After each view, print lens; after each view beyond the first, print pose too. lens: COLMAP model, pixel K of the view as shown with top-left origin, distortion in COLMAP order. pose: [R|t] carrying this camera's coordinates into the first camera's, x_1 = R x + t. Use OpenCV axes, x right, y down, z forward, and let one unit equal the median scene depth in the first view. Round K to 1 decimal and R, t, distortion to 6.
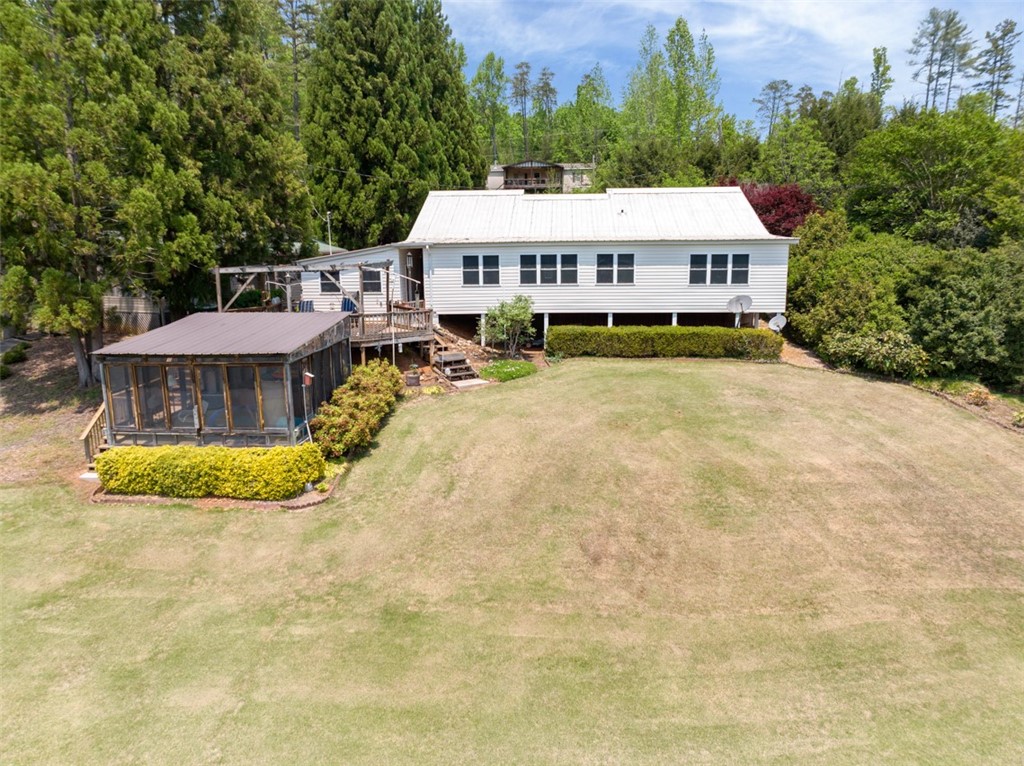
lens RADIAL K [[721.1, 0, 512.0], [0, 721.1, 383.0], [0, 0, 1]] dist [-0.035079, -0.000429]
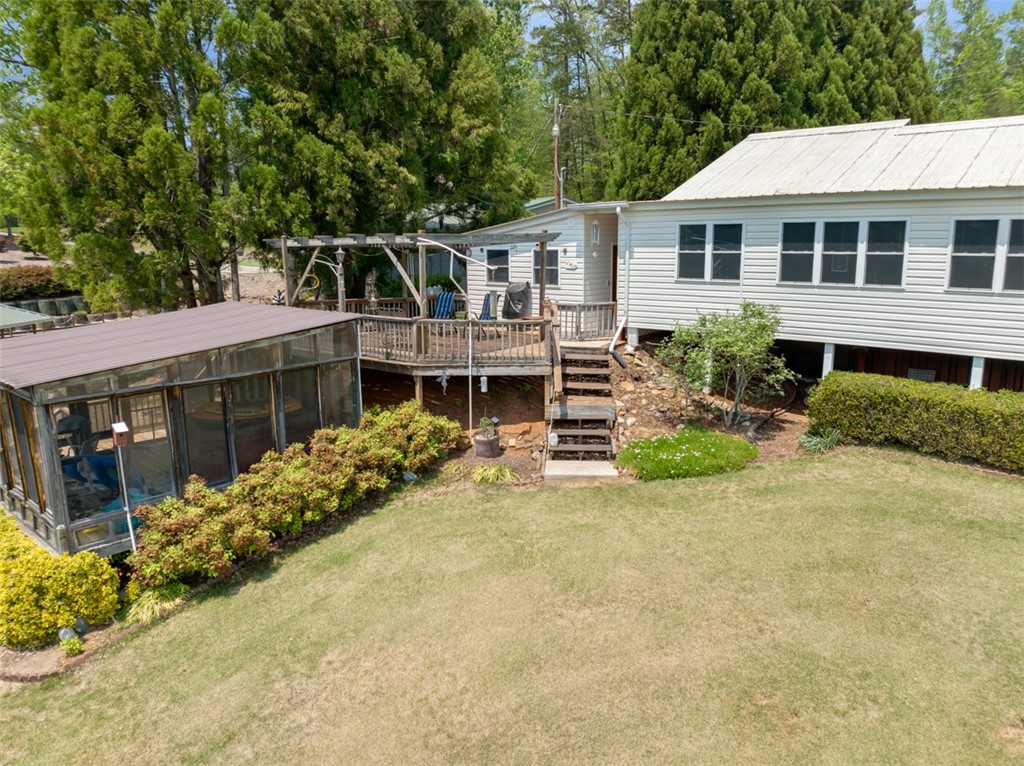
lens RADIAL K [[721.1, 0, 512.0], [0, 721.1, 383.0], [0, 0, 1]] dist [-0.035079, -0.000429]
pose [[0.787898, 0.125716, -0.602837, 0.179129], [-0.120183, 0.991507, 0.049693, -0.071229], [0.603965, 0.033298, 0.796315, 0.503493]]
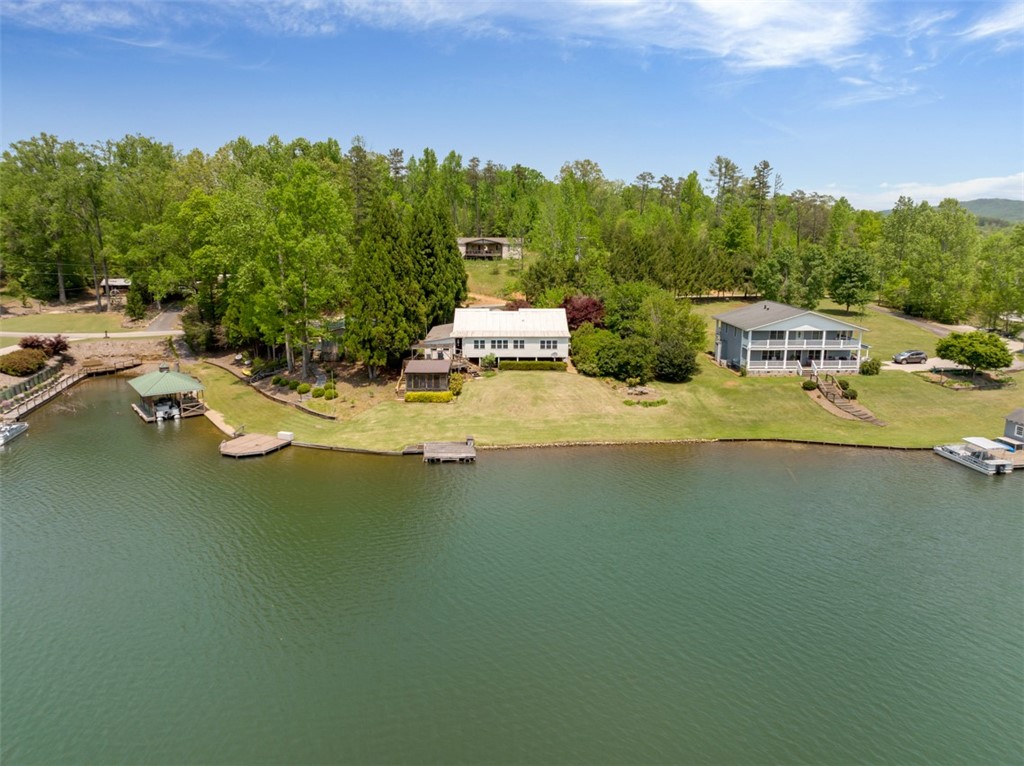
lens RADIAL K [[721.1, 0, 512.0], [0, 721.1, 383.0], [0, 0, 1]] dist [-0.035079, -0.000429]
pose [[0.996356, -0.004320, 0.085183, -0.184470], [0.003284, 0.999919, 0.012295, -0.017351], [-0.085229, -0.011970, 0.996289, -2.444967]]
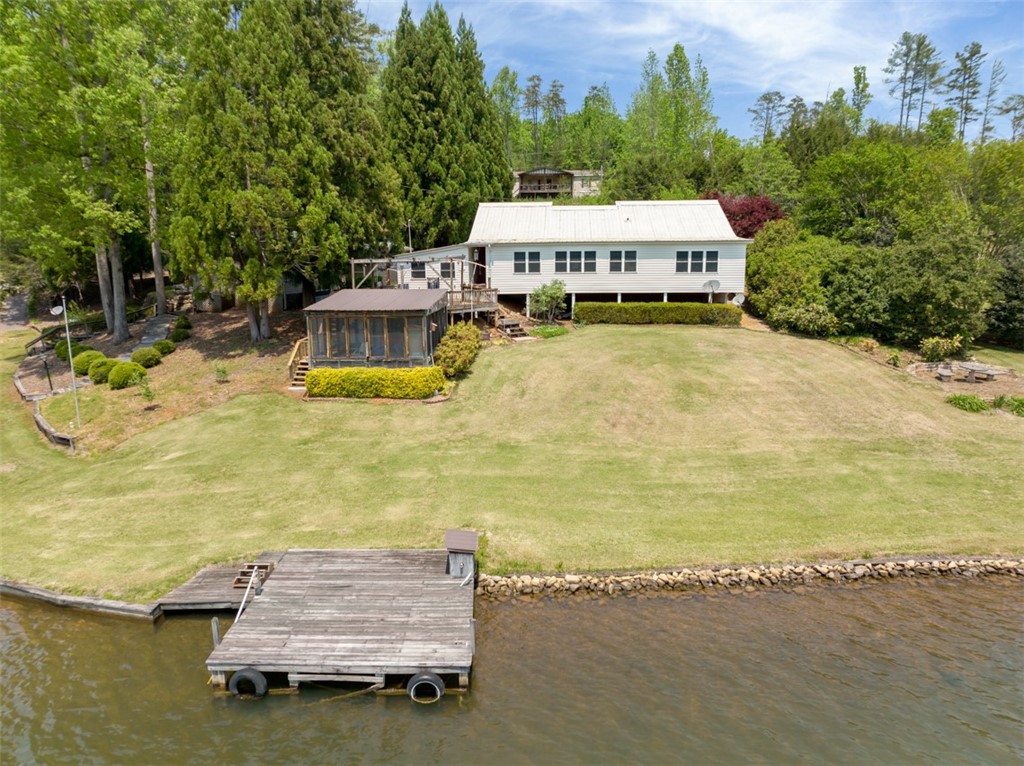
lens RADIAL K [[721.1, 0, 512.0], [0, 721.1, 383.0], [0, 0, 1]] dist [-0.035079, -0.000429]
pose [[0.999988, 0.001471, -0.004664, -0.067243], [-0.001469, 0.999999, 0.000481, 0.079388], [0.004665, -0.000474, 0.999989, -0.410642]]
